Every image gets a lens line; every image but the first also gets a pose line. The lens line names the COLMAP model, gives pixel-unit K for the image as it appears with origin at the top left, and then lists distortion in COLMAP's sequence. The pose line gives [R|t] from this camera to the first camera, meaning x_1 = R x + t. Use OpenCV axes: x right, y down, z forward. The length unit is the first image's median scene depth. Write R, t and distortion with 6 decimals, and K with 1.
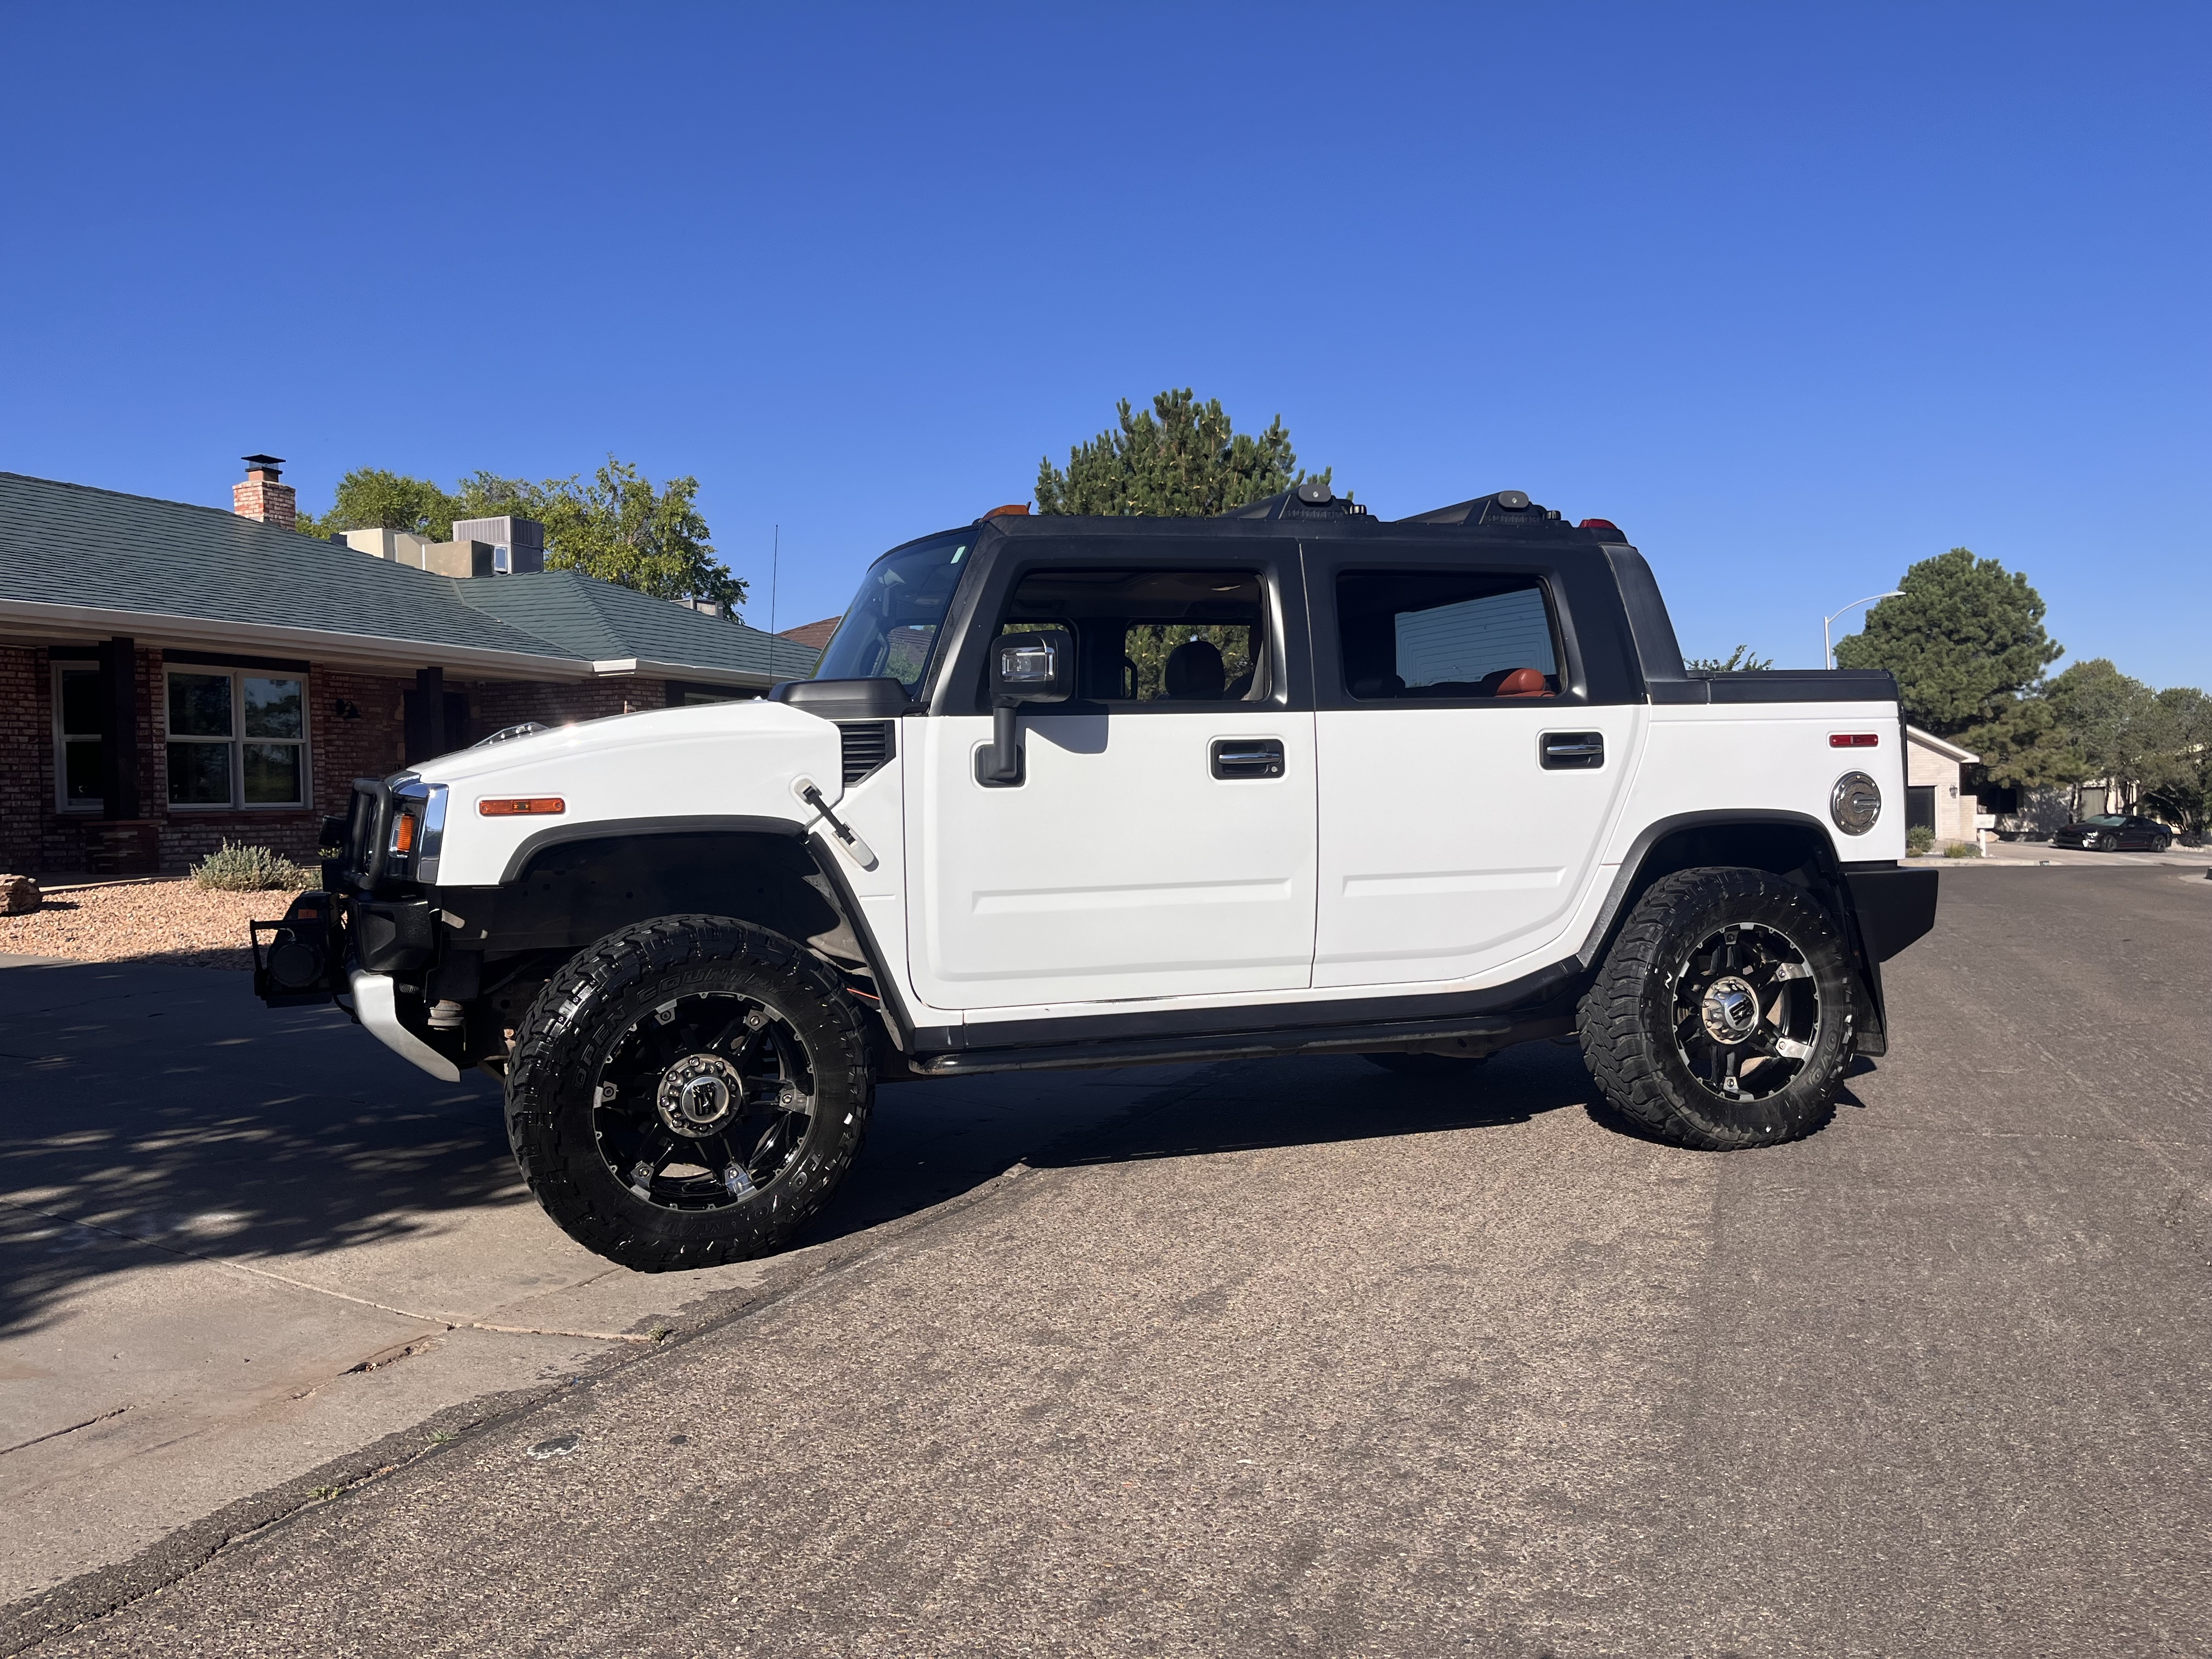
lens RADIAL K [[1685.4, 0, 1106.0], [0, 1685.4, 829.5], [0, 0, 1]] dist [0.042048, -0.073947]
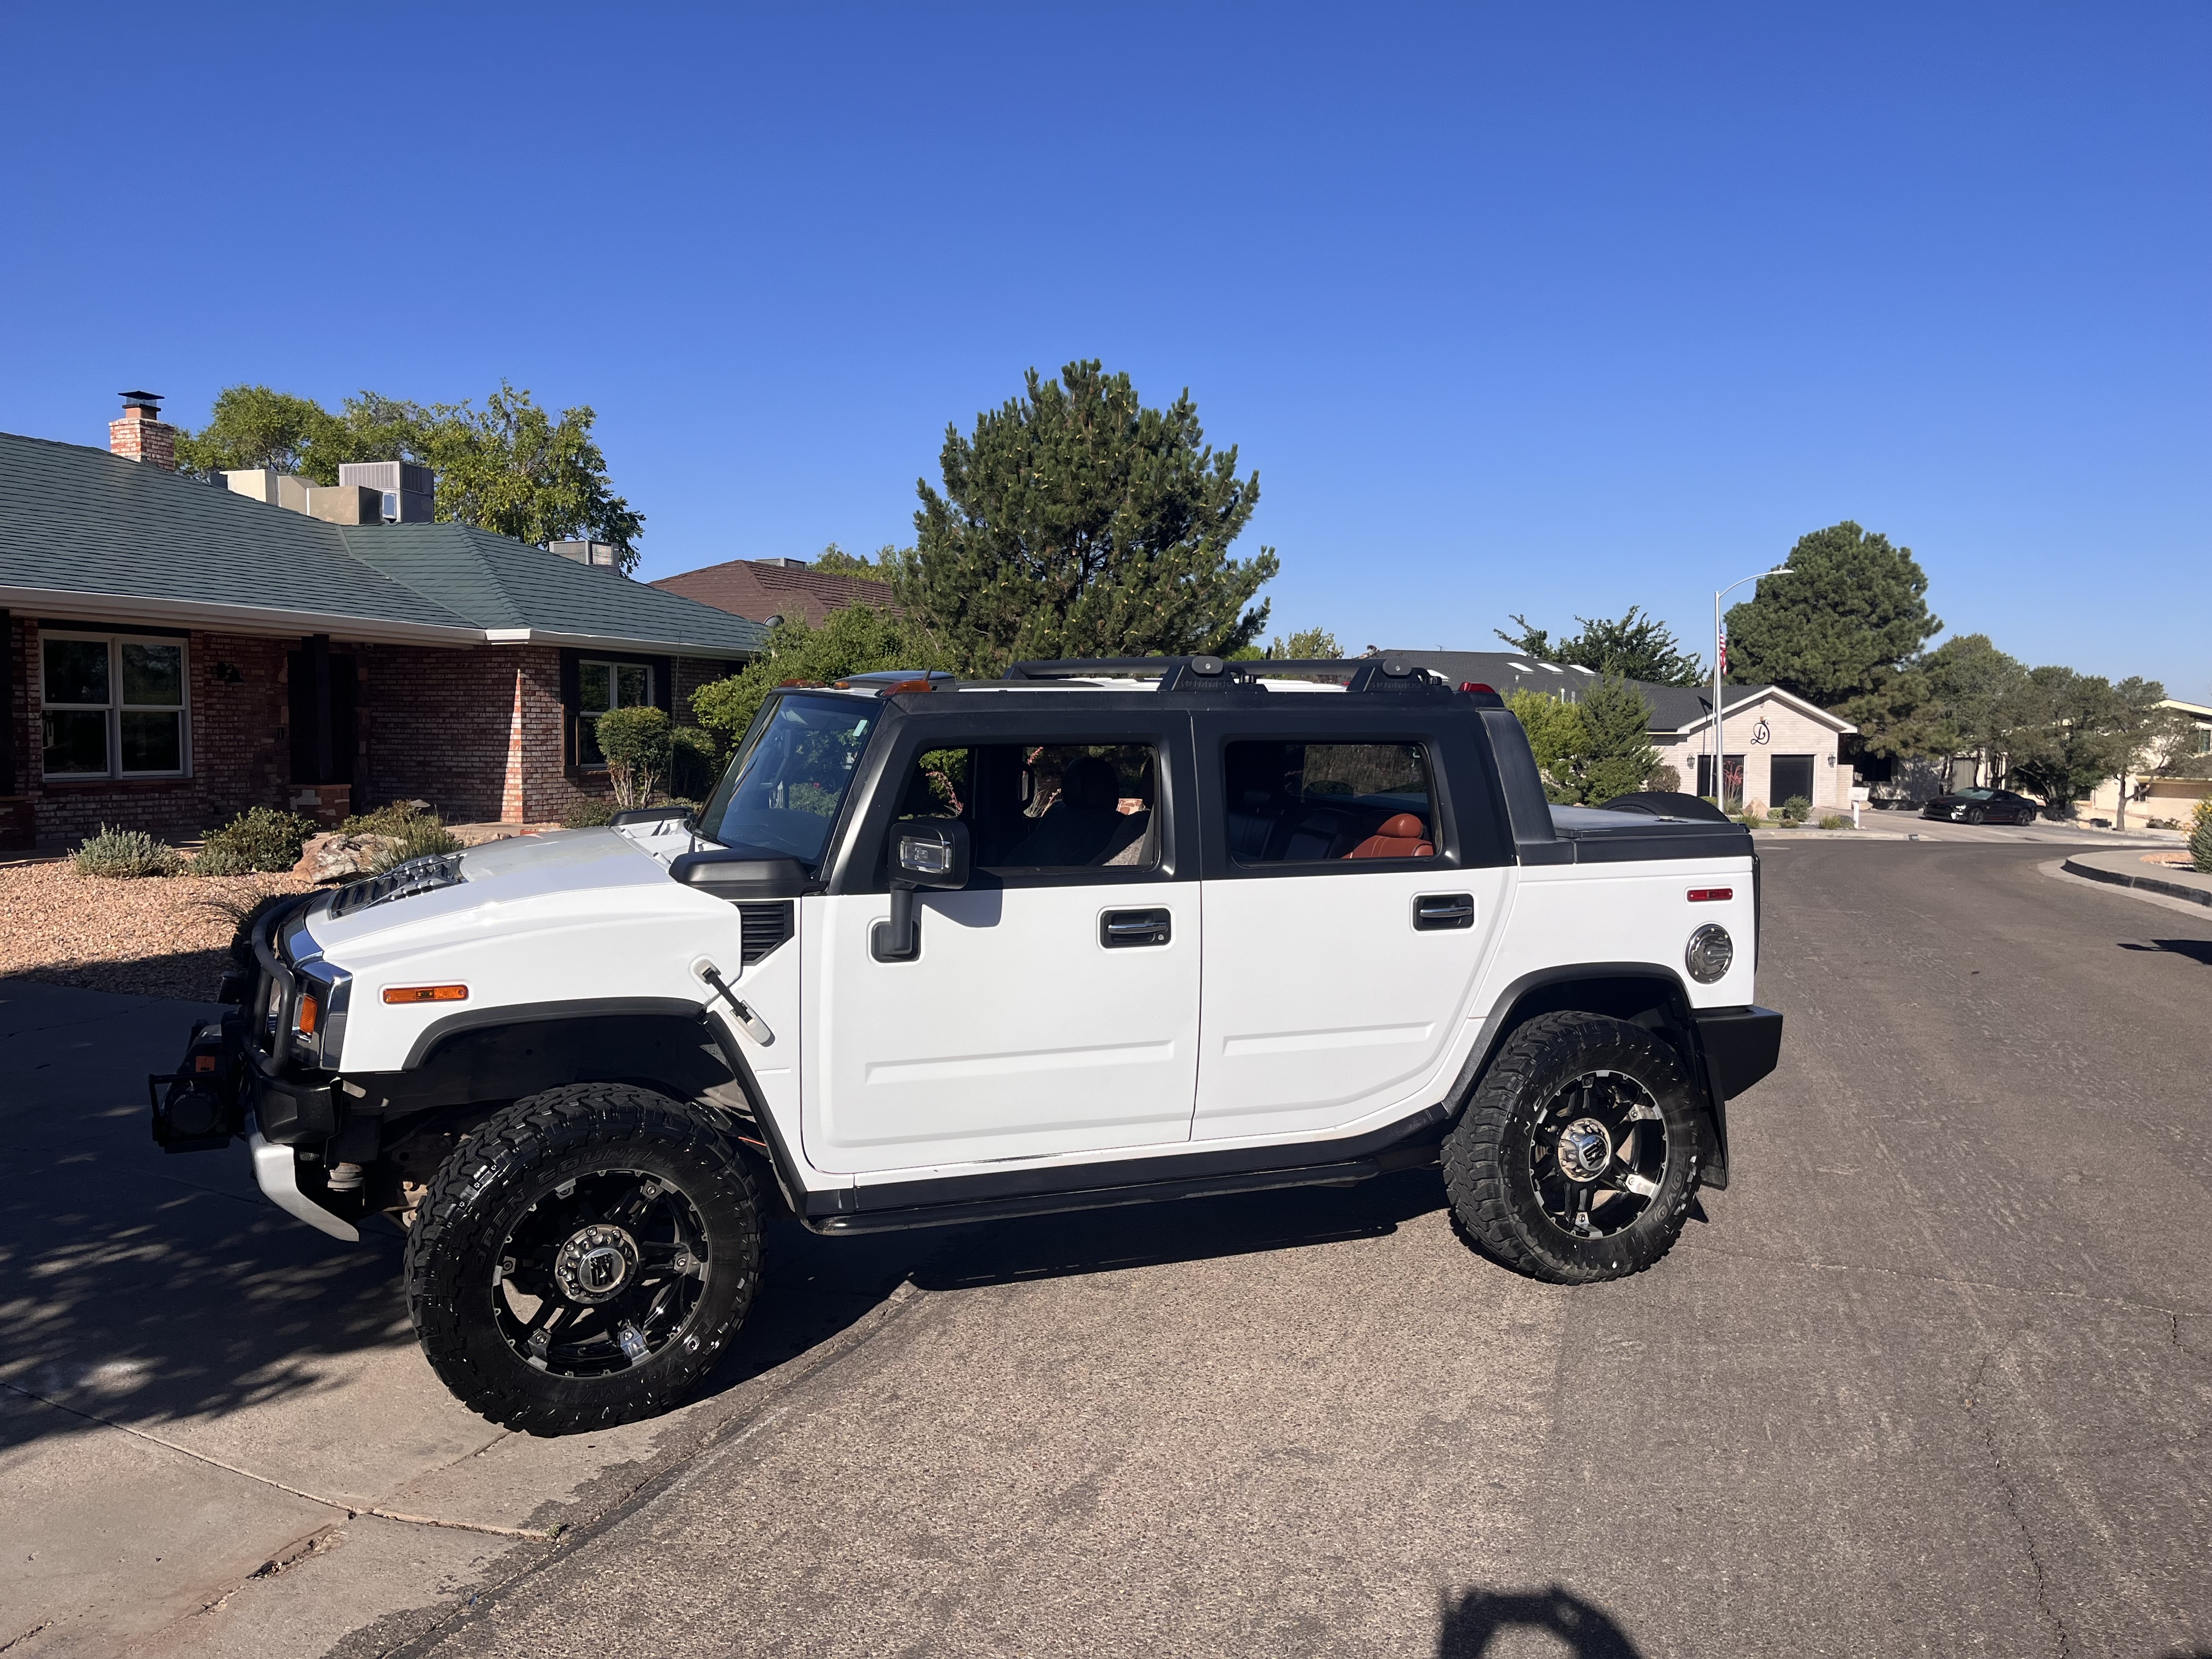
lens RADIAL K [[1696.1, 0, 1096.3], [0, 1696.1, 796.6], [0, 0, 1]] dist [0.050149, -0.089620]
pose [[0.998211, 0.025104, 0.054259, 0.000916], [-0.027546, 0.998619, 0.044730, -0.154711], [-0.053062, -0.046145, 0.997524, -0.036608]]
